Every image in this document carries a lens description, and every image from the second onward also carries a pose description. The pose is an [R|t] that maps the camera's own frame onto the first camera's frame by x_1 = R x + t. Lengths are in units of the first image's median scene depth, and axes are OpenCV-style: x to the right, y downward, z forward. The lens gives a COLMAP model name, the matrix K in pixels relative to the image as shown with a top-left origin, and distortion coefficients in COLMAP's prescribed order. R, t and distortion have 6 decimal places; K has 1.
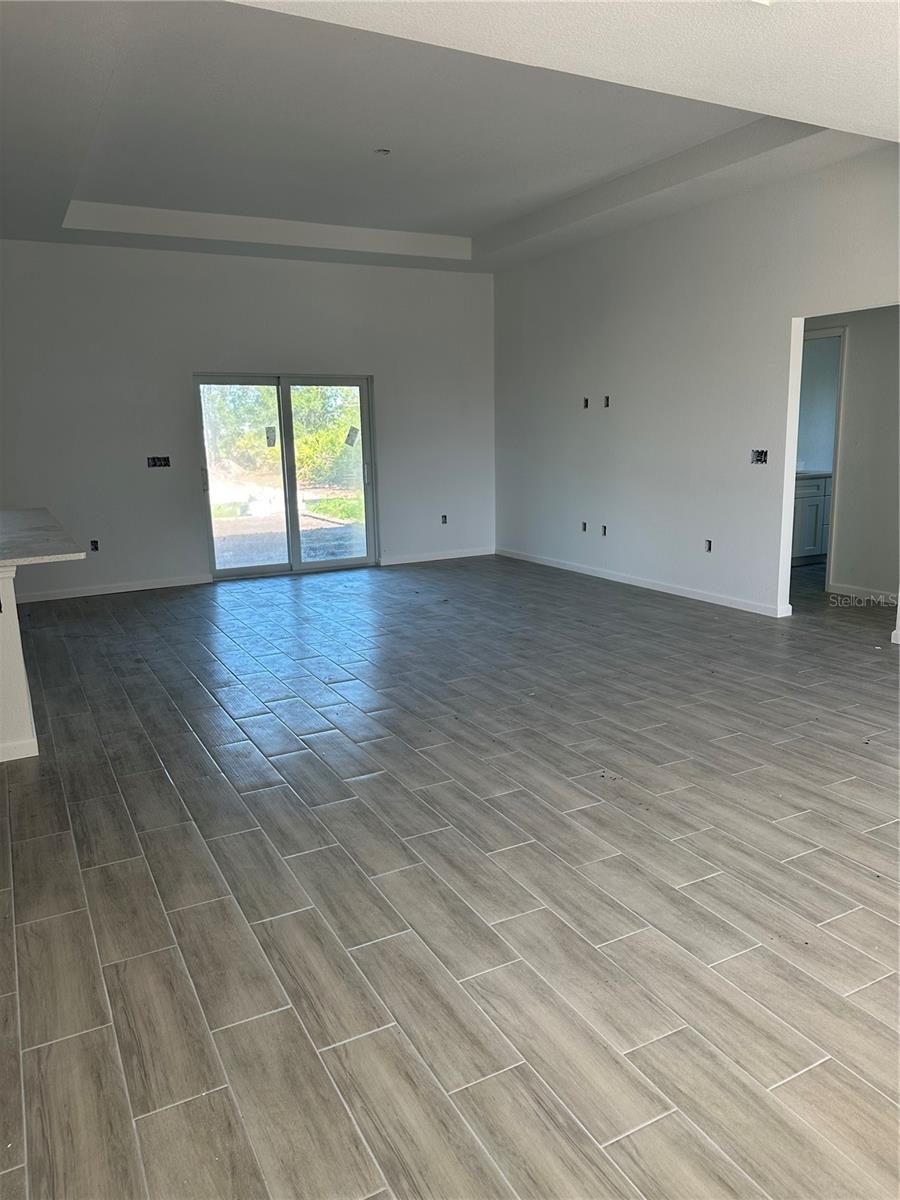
lens RADIAL K [[839.1, 0, 450.0], [0, 839.1, 600.0], [0, 0, 1]] dist [0.200780, -0.438062]
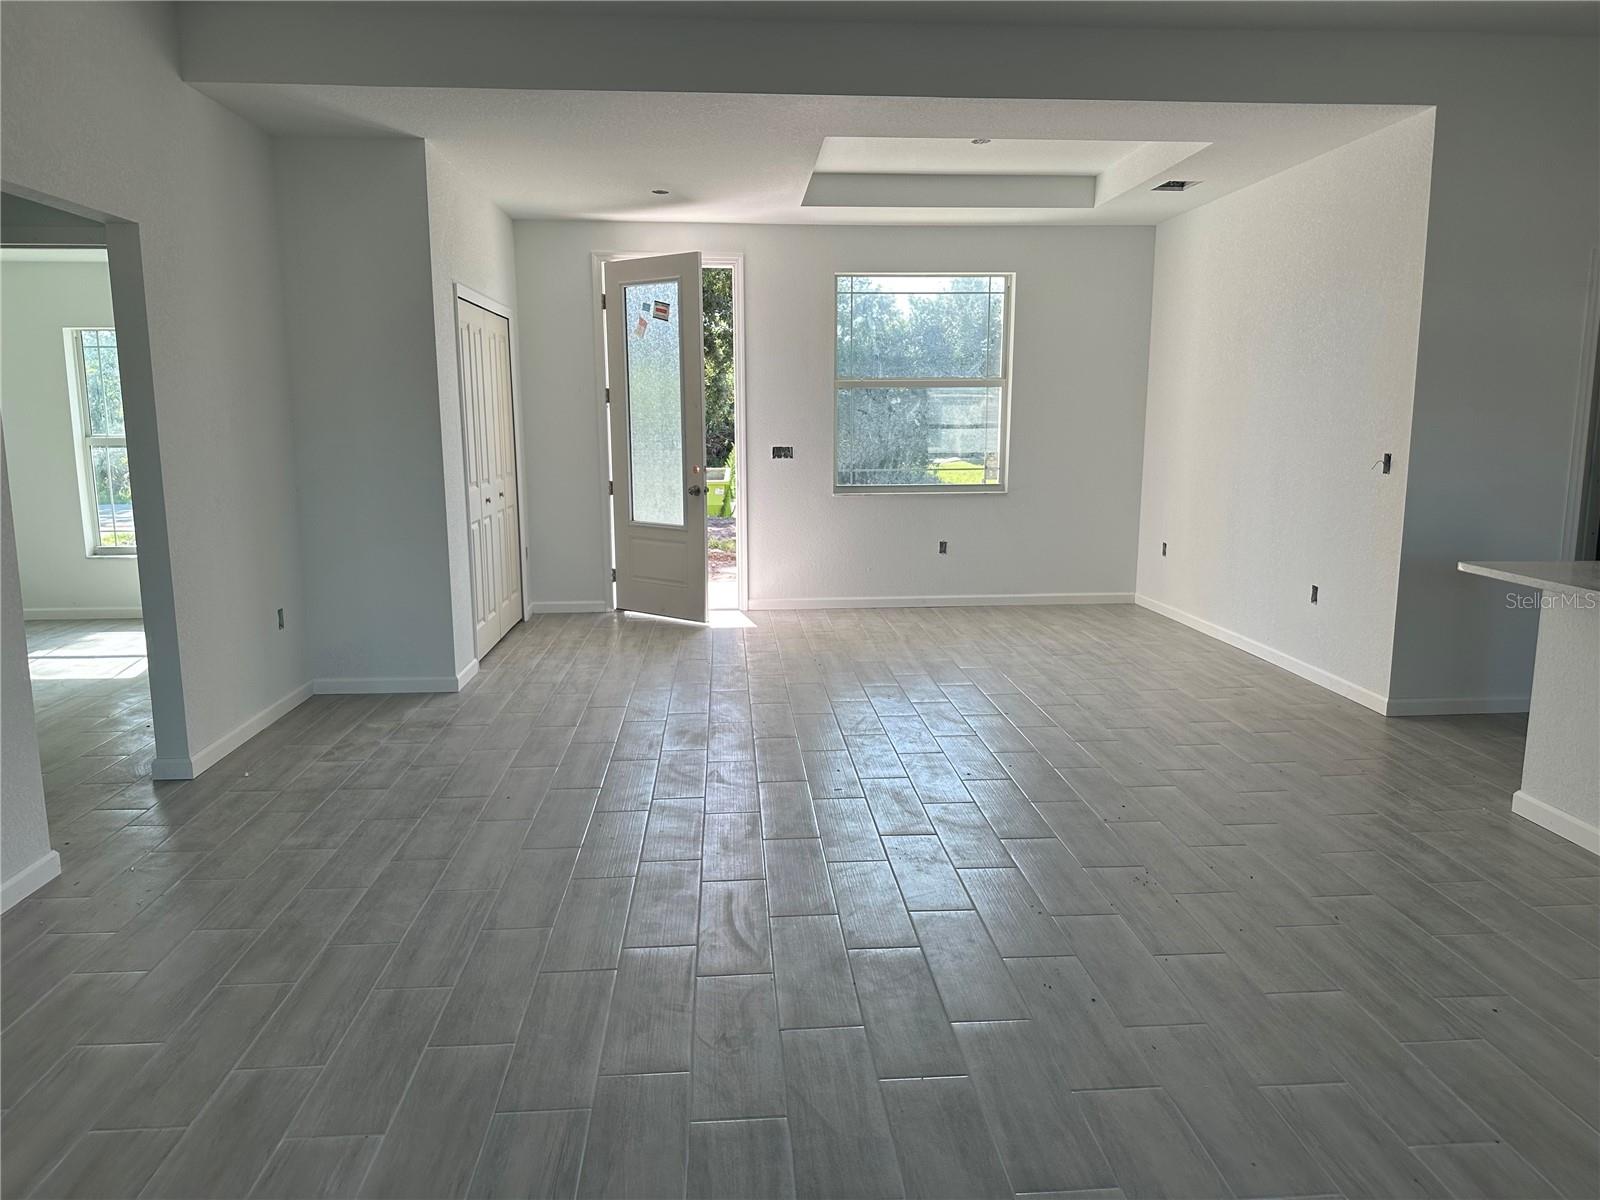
lens RADIAL K [[1129.5, 0, 800.0], [0, 1129.5, 600.0], [0, 0, 1]] dist [0.057153, -0.085778]
pose [[-0.910317, -0.042342, 0.411741, -0.240900], [0.104896, 0.938681, 0.328444, -0.329887], [-0.400400, 0.342178, -0.850055, 1.654082]]
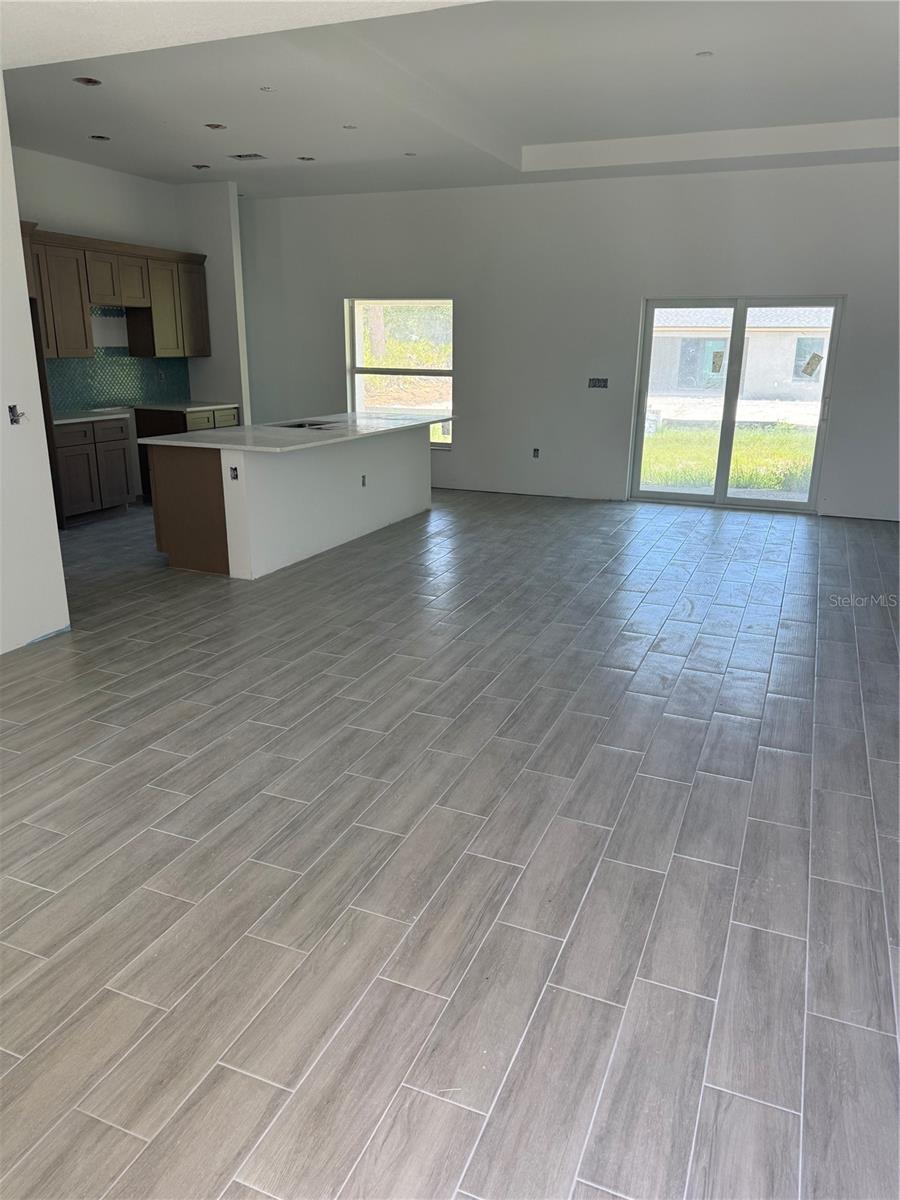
lens RADIAL K [[845.9, 0, 447.9], [0, 845.9, 592.8], [0, 0, 1]] dist [0.156586, -0.332238]
pose [[0.625892, 0.249441, -0.738944, 0.658960], [-0.178396, 0.968143, 0.175707, -0.094275], [0.759233, 0.021851, 0.650452, 0.235798]]
